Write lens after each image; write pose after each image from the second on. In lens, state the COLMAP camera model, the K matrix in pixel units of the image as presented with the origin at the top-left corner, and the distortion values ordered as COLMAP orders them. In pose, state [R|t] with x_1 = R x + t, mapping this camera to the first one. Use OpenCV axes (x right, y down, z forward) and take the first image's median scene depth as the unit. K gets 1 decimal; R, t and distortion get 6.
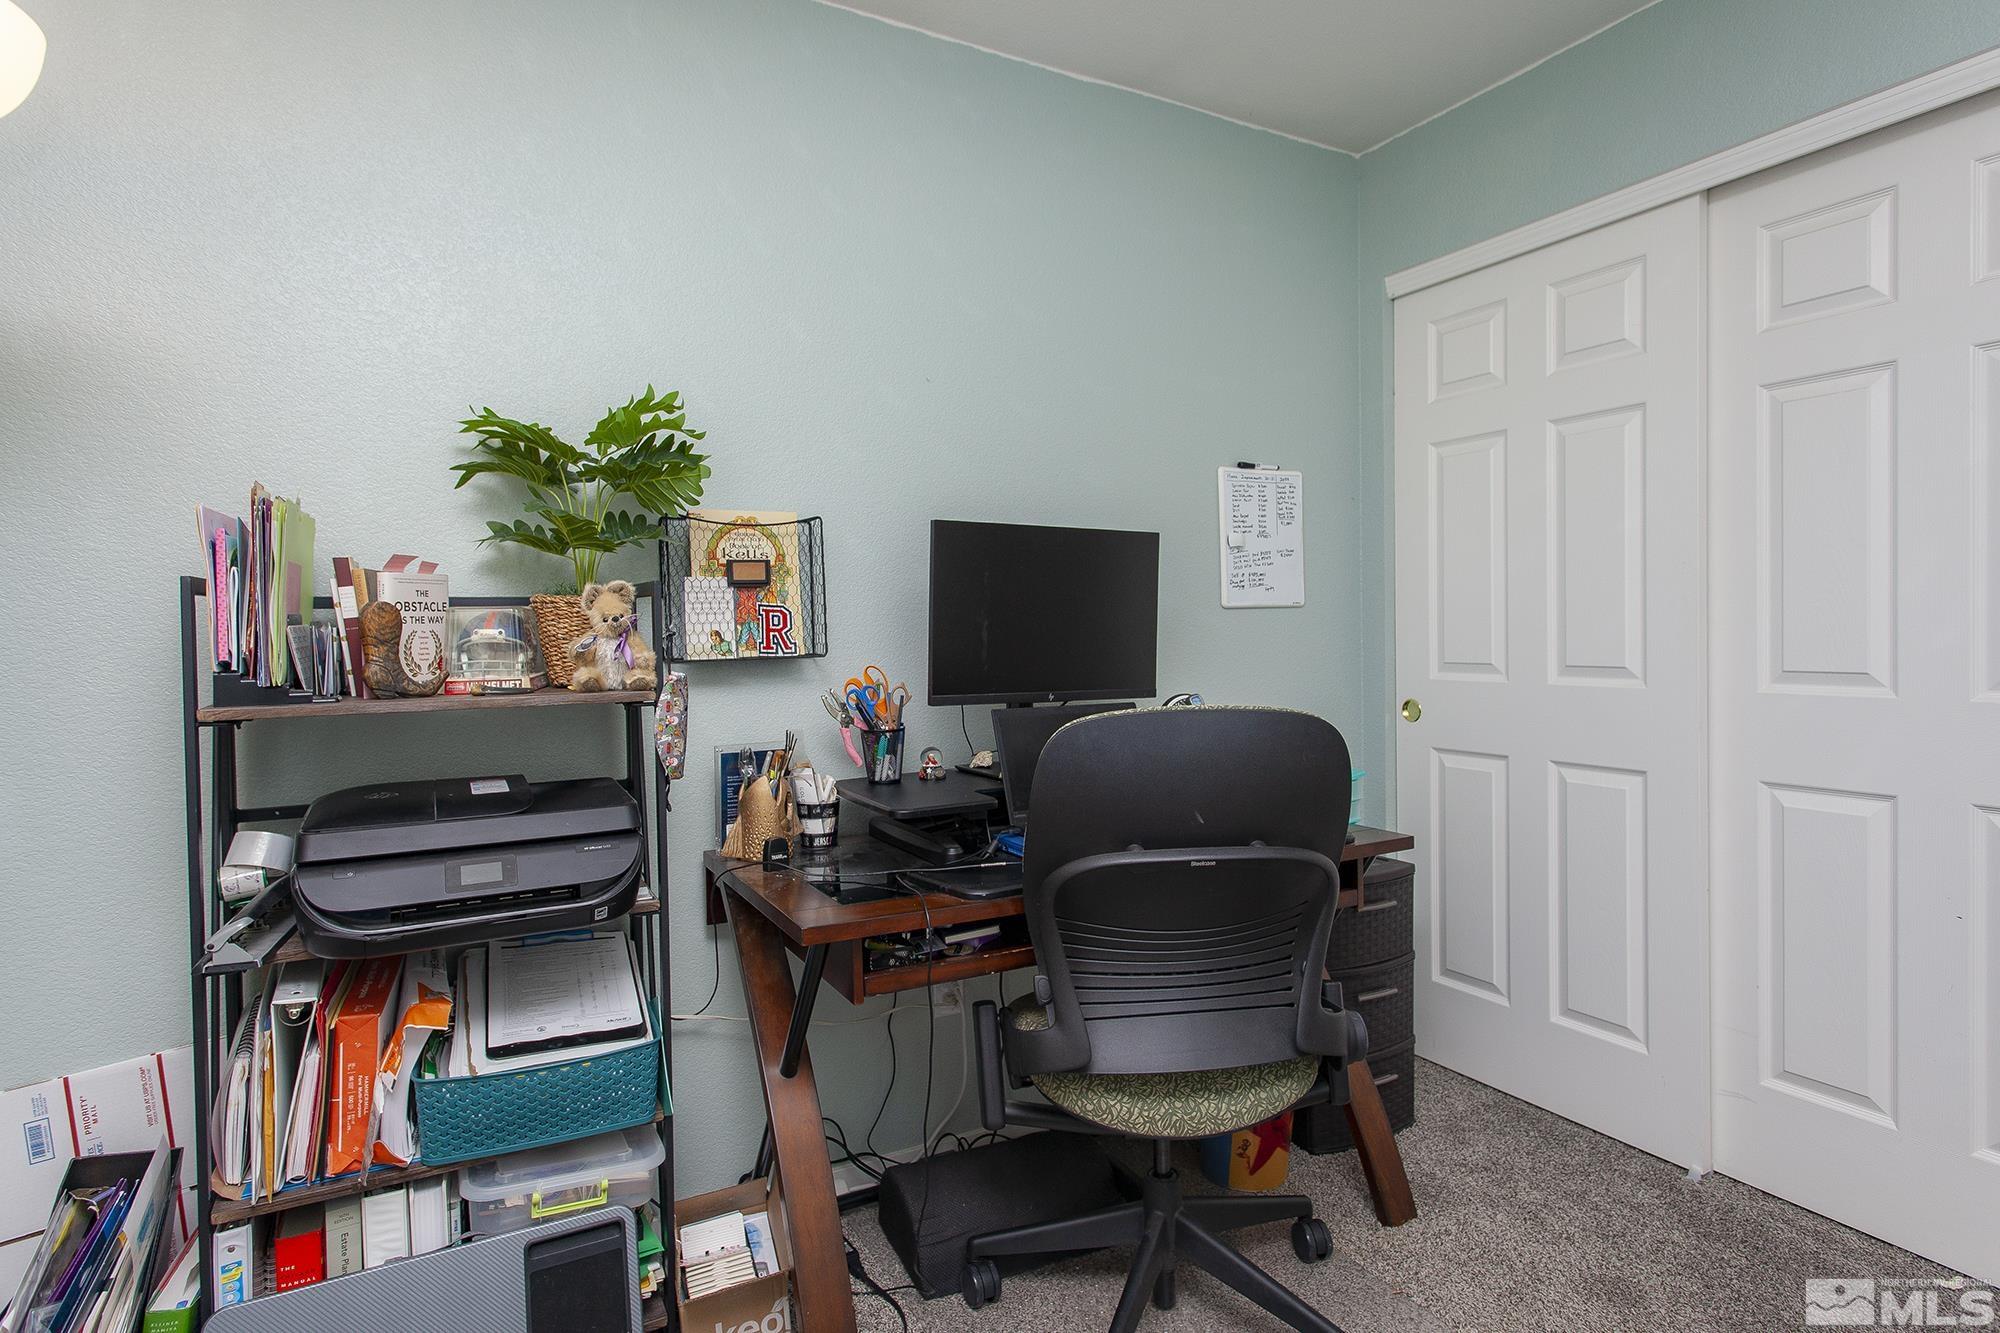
lens RADIAL K [[1039.3, 0, 1009.3], [0, 1039.3, 600.9], [0, 0, 1]] dist [-0.000145, 0.000134]
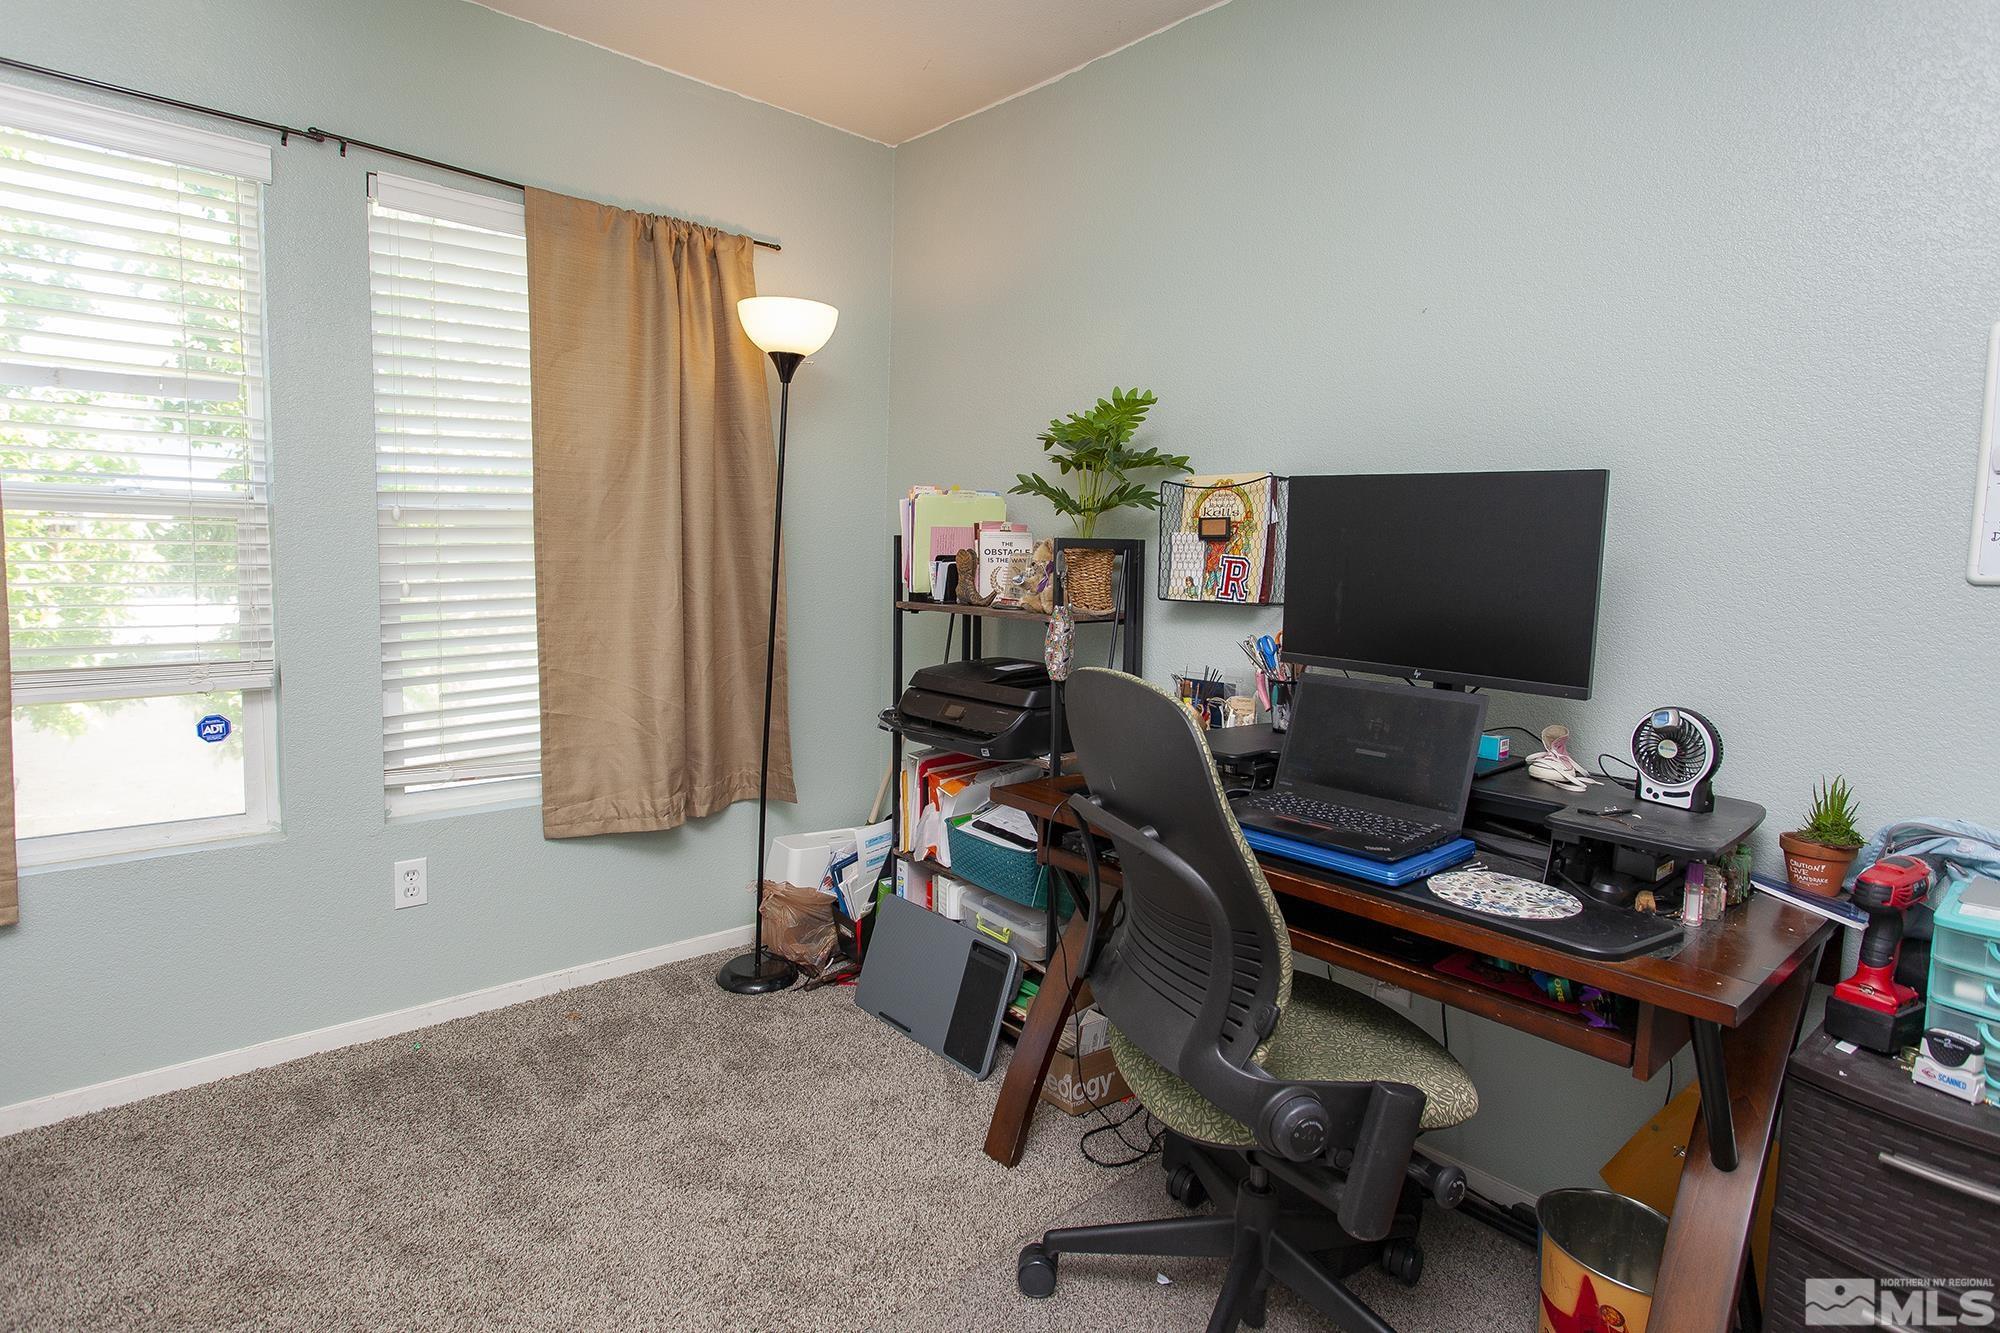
lens RADIAL K [[1039.3, 0, 1009.3], [0, 1039.3, 600.9], [0, 0, 1]] dist [-0.000145, 0.000134]
pose [[0.244087, 0.068753, -0.967313, 0.832108], [-0.007731, 0.997590, 0.068955, -0.024885], [0.969723, -0.009353, 0.244030, 0.495322]]
